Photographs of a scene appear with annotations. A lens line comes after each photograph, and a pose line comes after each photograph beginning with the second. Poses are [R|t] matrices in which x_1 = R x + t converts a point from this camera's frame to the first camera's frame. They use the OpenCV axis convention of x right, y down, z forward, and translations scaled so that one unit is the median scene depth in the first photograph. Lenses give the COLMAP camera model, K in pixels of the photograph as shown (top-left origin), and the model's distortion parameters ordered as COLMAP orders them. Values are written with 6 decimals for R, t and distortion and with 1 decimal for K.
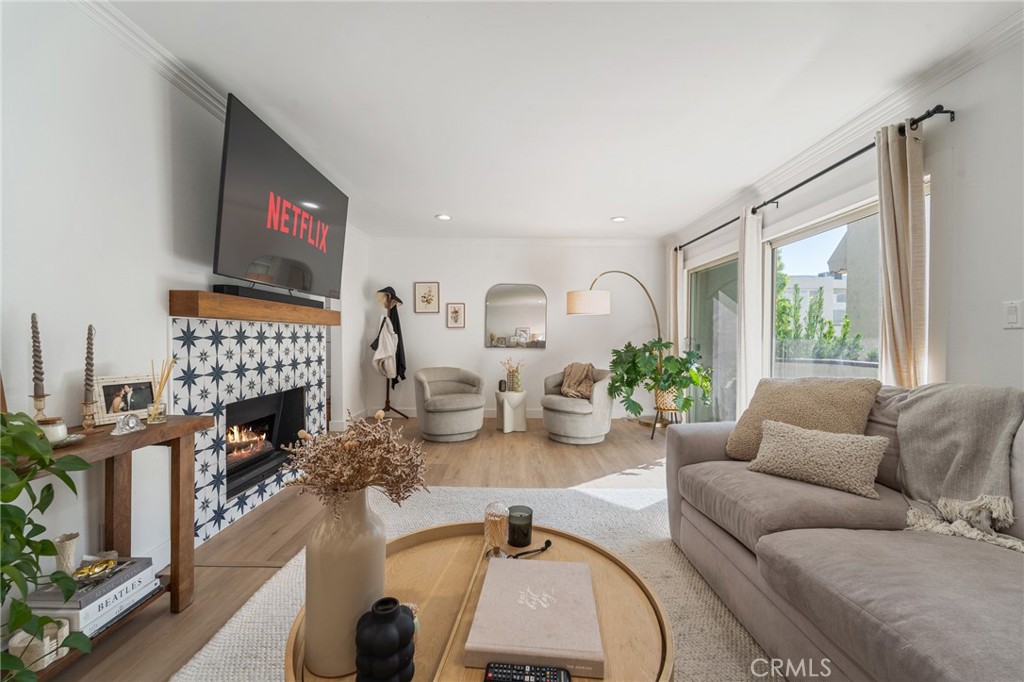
lens RADIAL K [[417.0, 0, 504.2], [0, 417.0, 341.2], [0, 0, 1]] dist [0.002474, -0.001503]
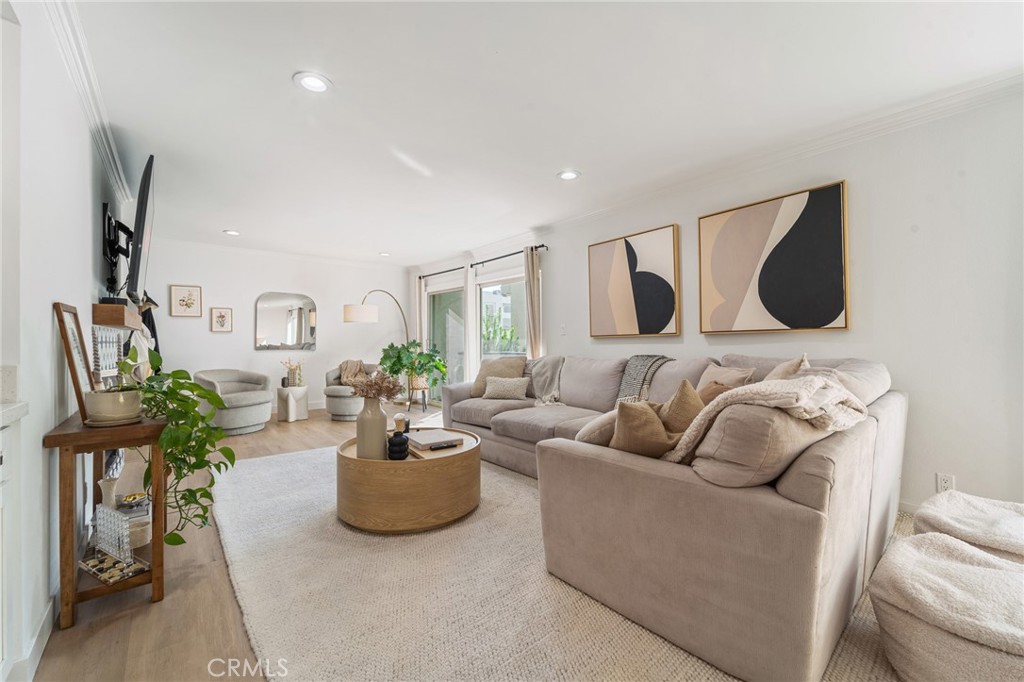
lens RADIAL K [[417.0, 0, 516.0], [0, 417.0, 338.5], [0, 0, 1]] dist [0.002474, -0.001503]
pose [[0.762184, -0.006175, 0.647330, -0.313694], [0.014348, 0.999870, -0.007356, 0.003453], [-0.647201, 0.014895, 0.762174, -0.355058]]
